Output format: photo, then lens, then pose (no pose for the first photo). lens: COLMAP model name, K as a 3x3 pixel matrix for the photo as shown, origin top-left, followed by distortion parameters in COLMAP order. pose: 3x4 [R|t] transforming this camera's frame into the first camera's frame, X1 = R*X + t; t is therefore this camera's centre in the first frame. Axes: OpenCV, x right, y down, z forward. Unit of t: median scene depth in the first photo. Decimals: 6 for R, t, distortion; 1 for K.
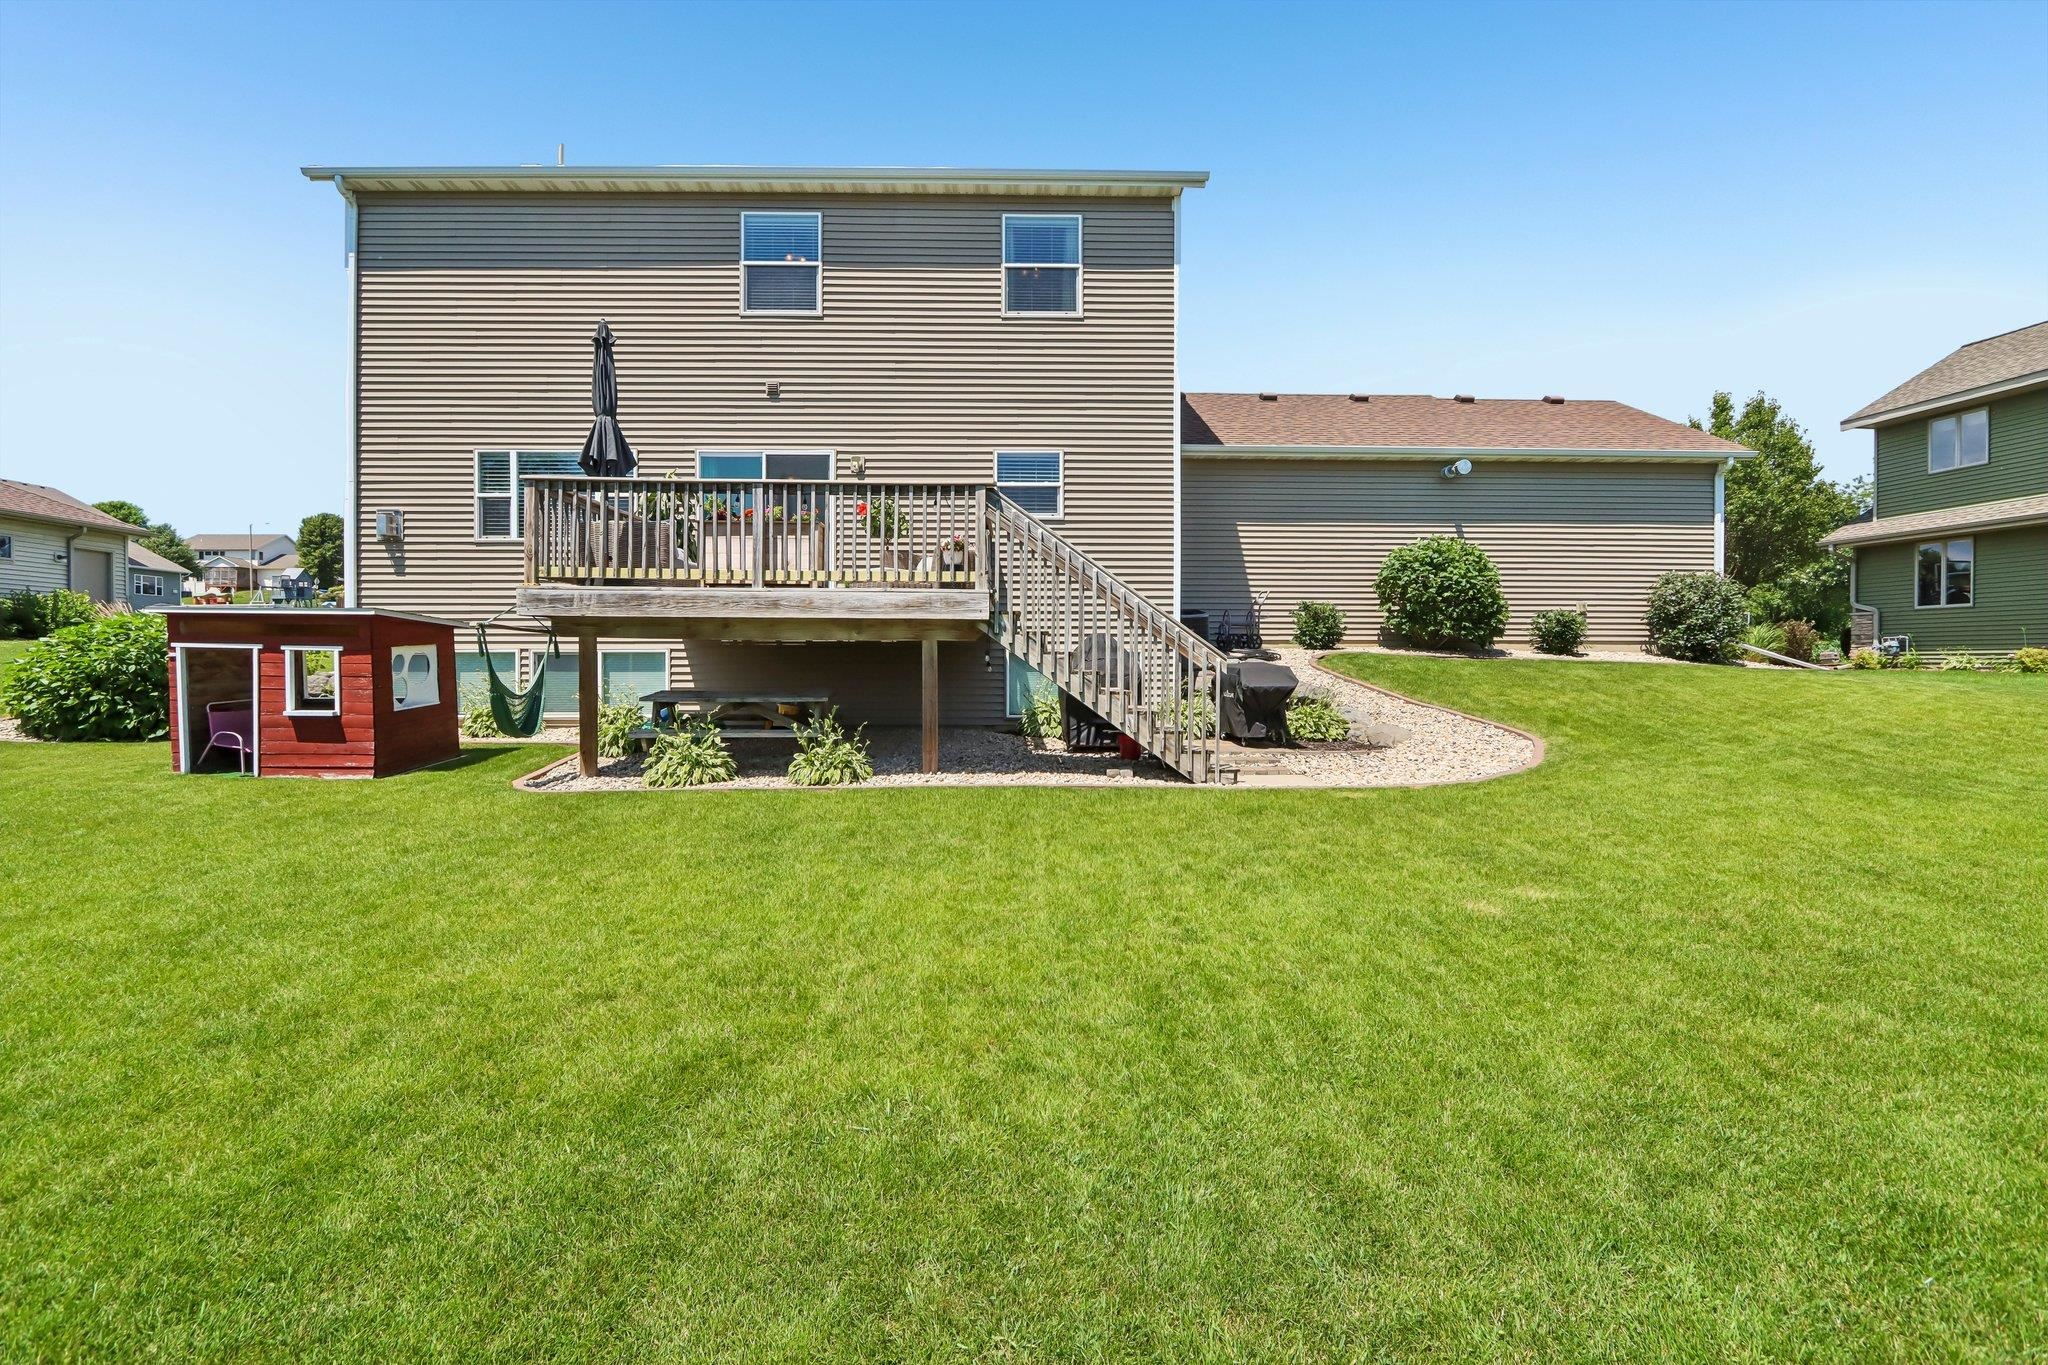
lens RADIAL K [[942.4, 0, 1028.6], [0, 942.4, 673.6], [0, 0, 1]] dist [-0.019822, 0.000153]
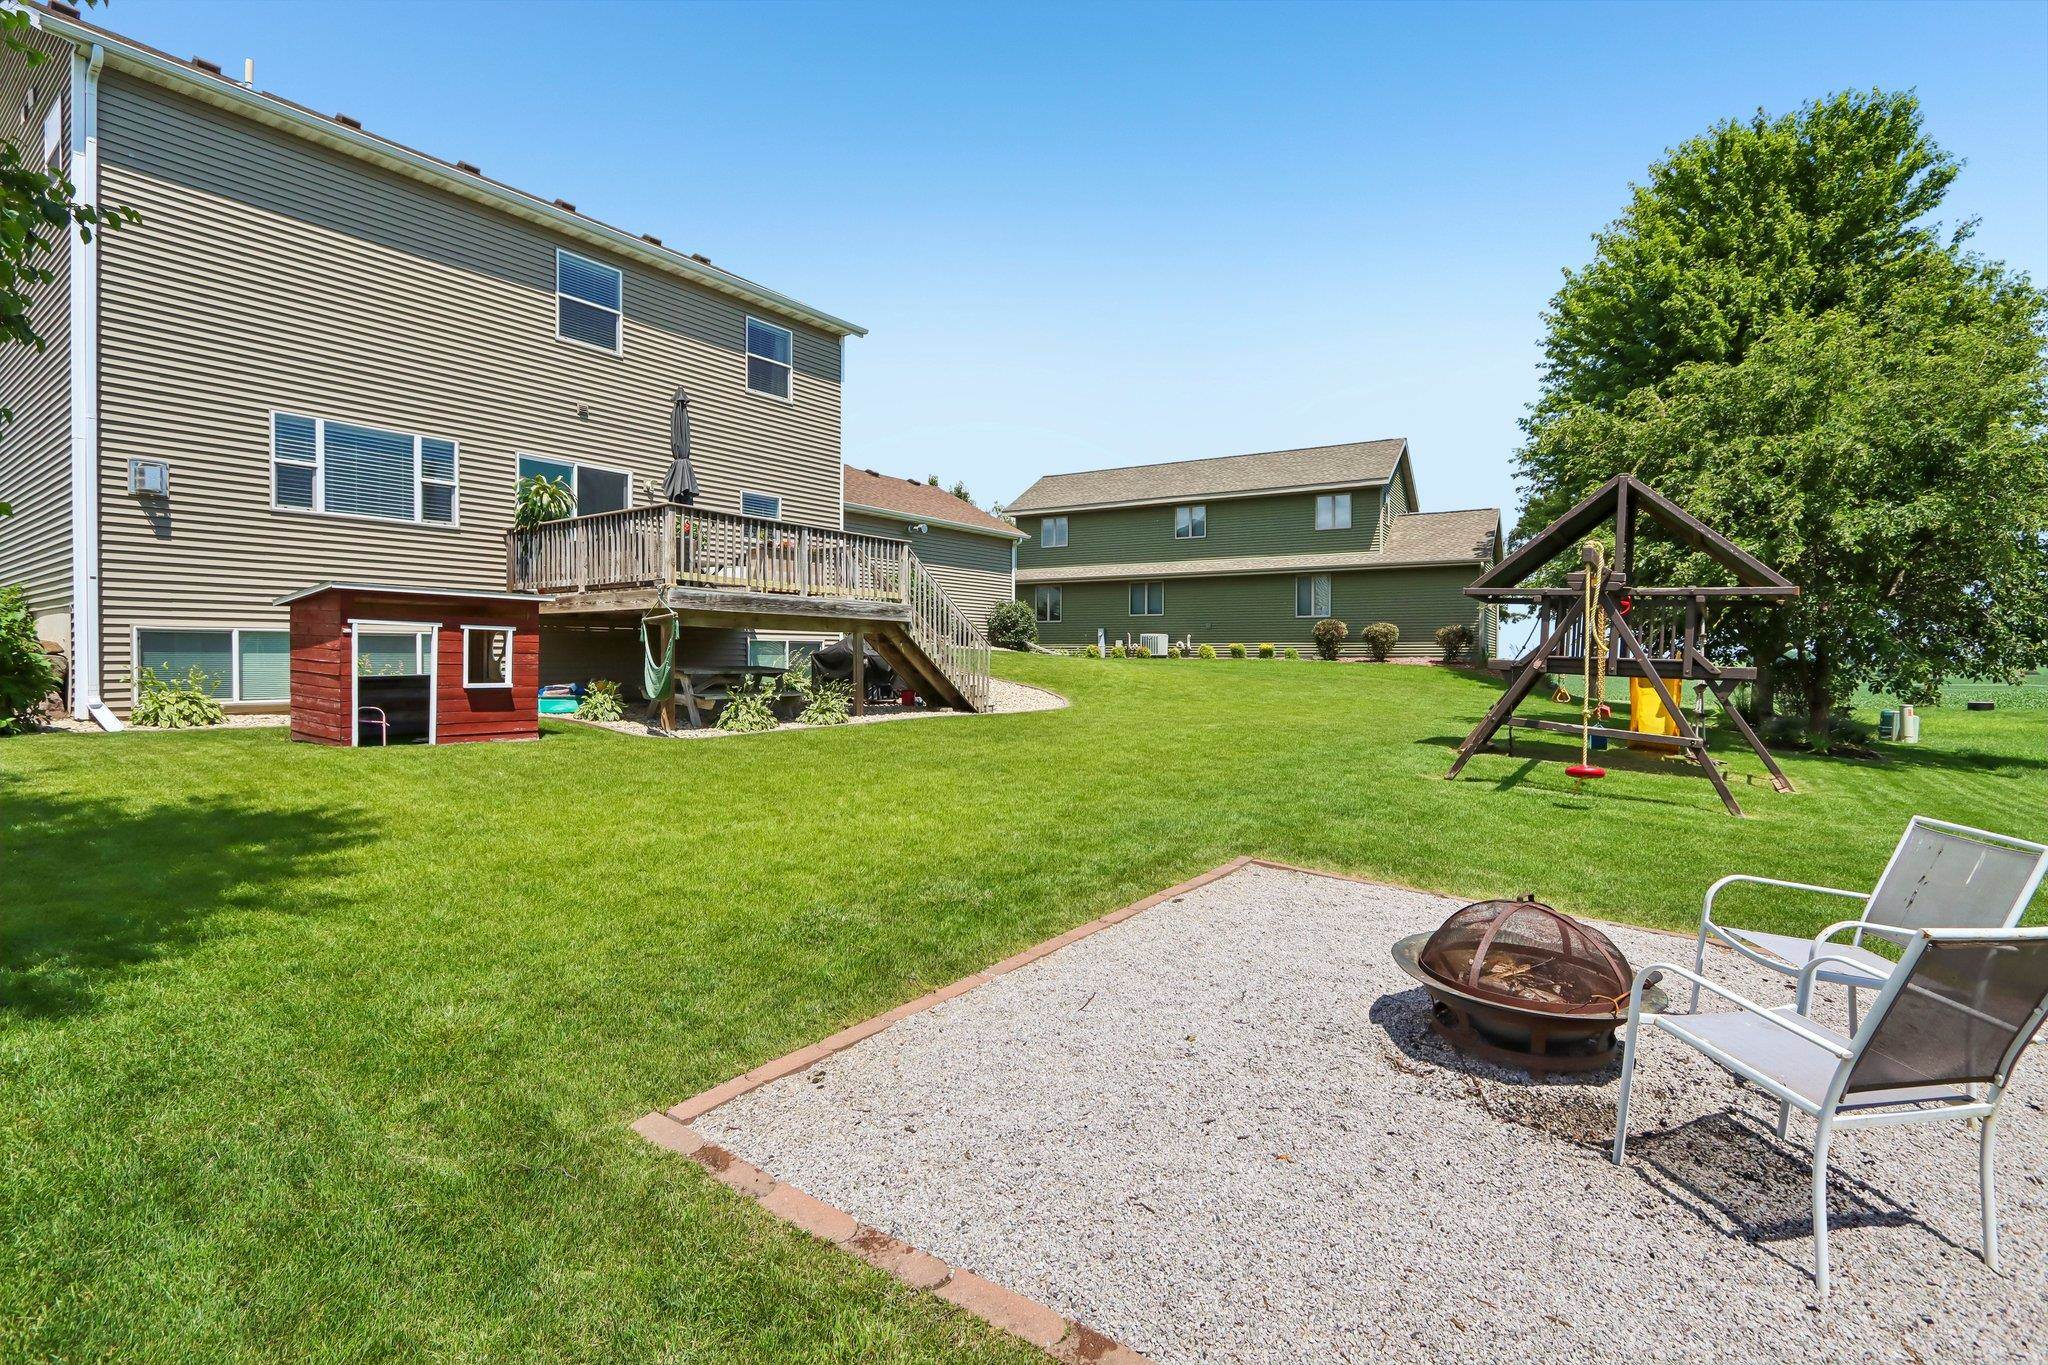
lens RADIAL K [[942.4, 0, 1028.6], [0, 942.4, 673.6], [0, 0, 1]] dist [-0.019822, 0.000153]
pose [[0.602646, -0.012471, 0.797911, -0.867869], [0.006545, 0.999921, 0.010685, 0.013649], [-0.797982, -0.001217, 0.602680, -0.137542]]
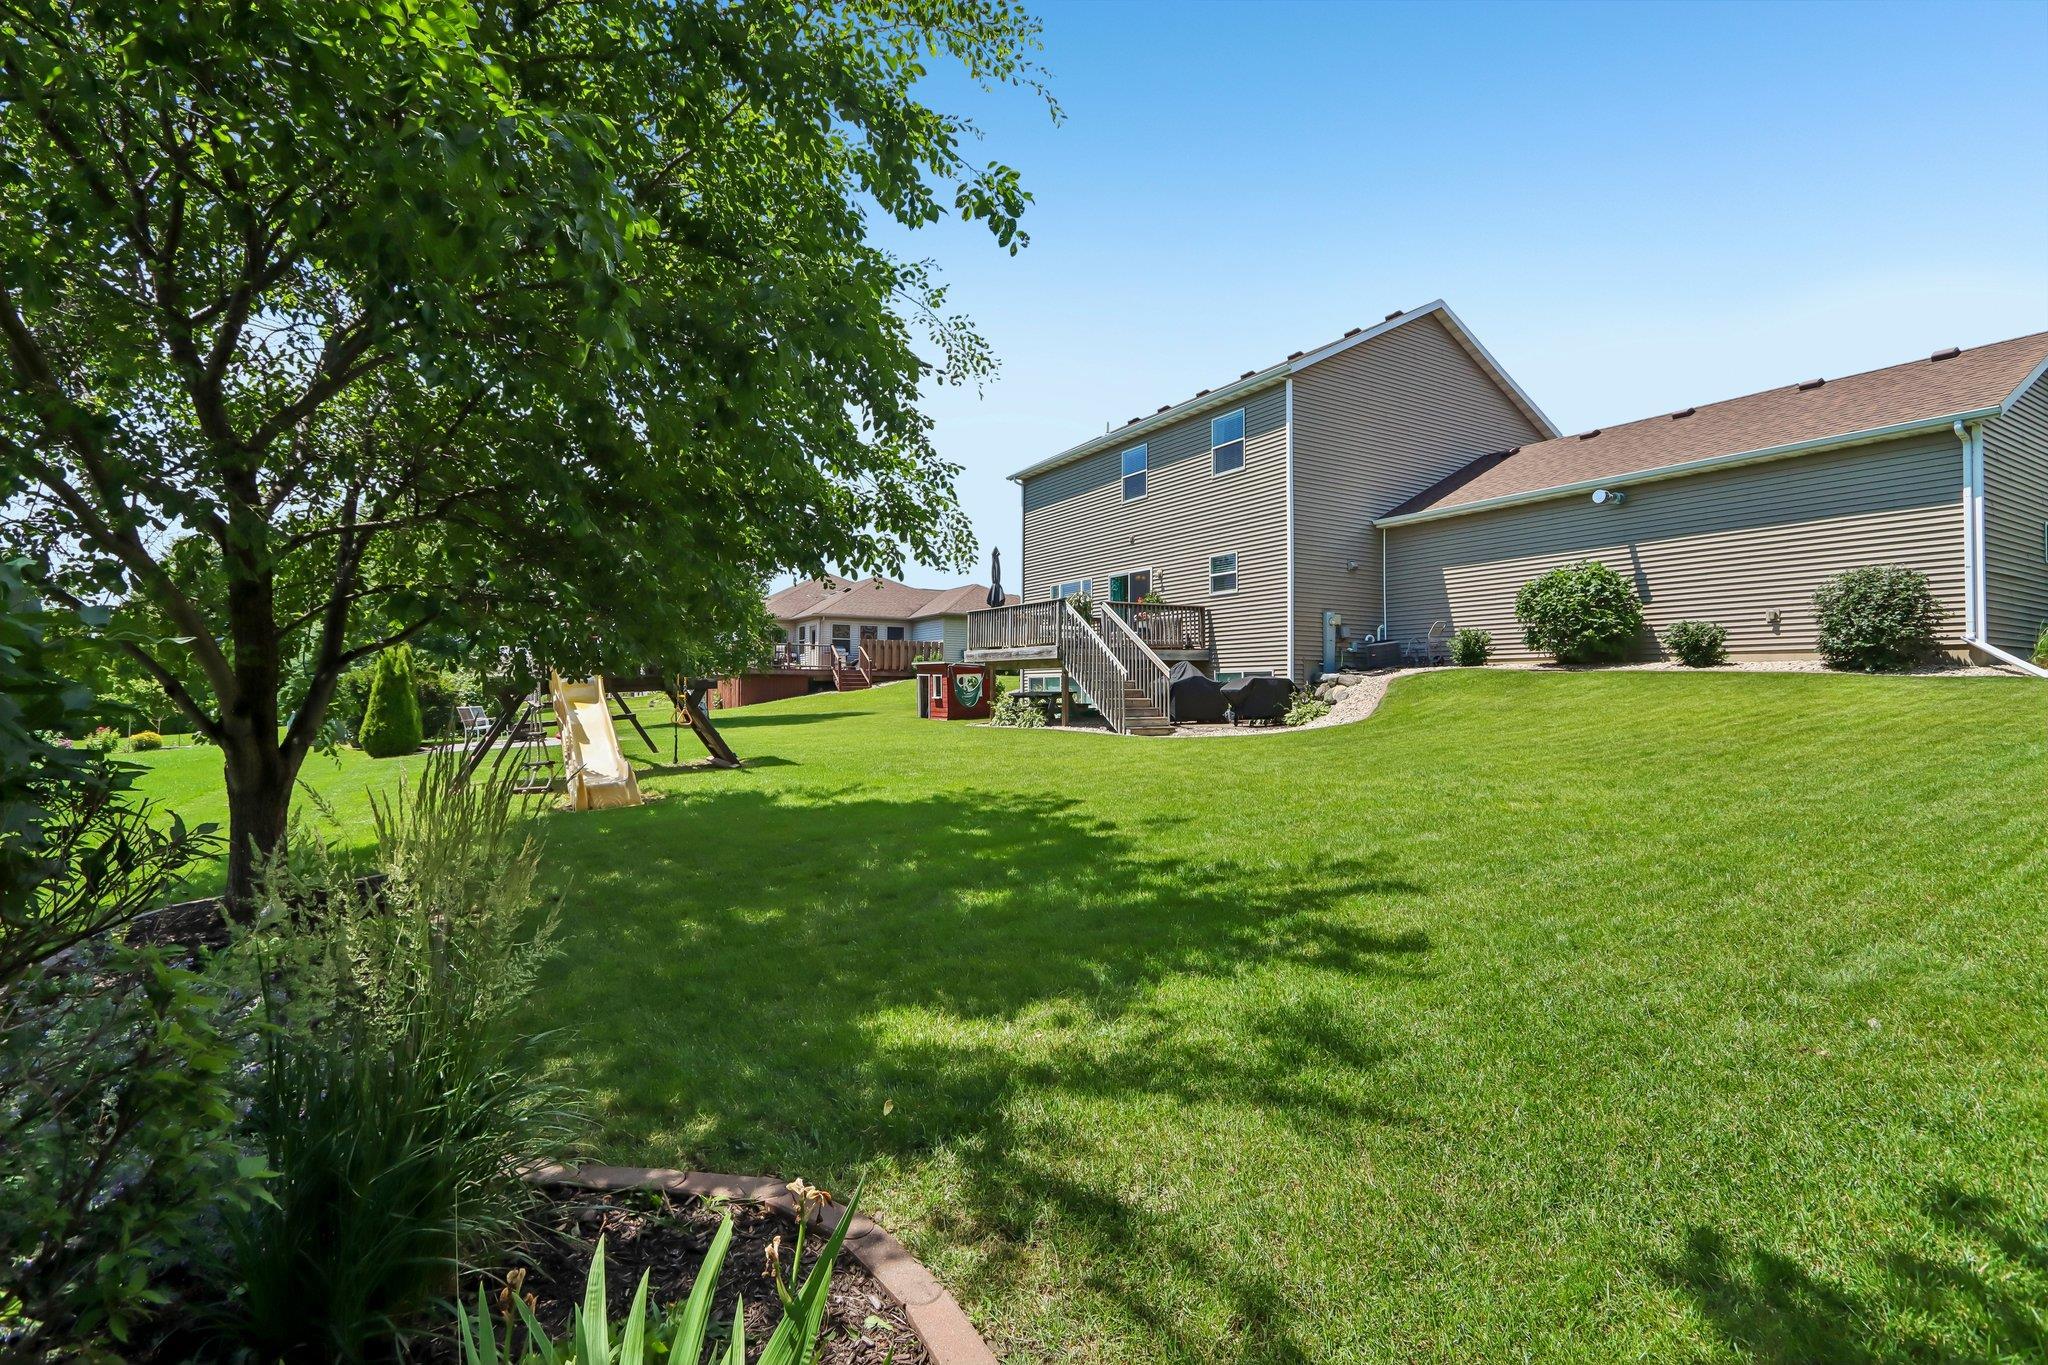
lens RADIAL K [[942.4, 0, 1028.6], [0, 942.4, 673.6], [0, 0, 1]] dist [-0.019822, 0.000153]
pose [[0.490753, -0.018114, -0.871110, 1.306615], [-0.016015, 0.999427, -0.029805, 0.034494], [0.871151, 0.028578, 0.490182, -0.127764]]
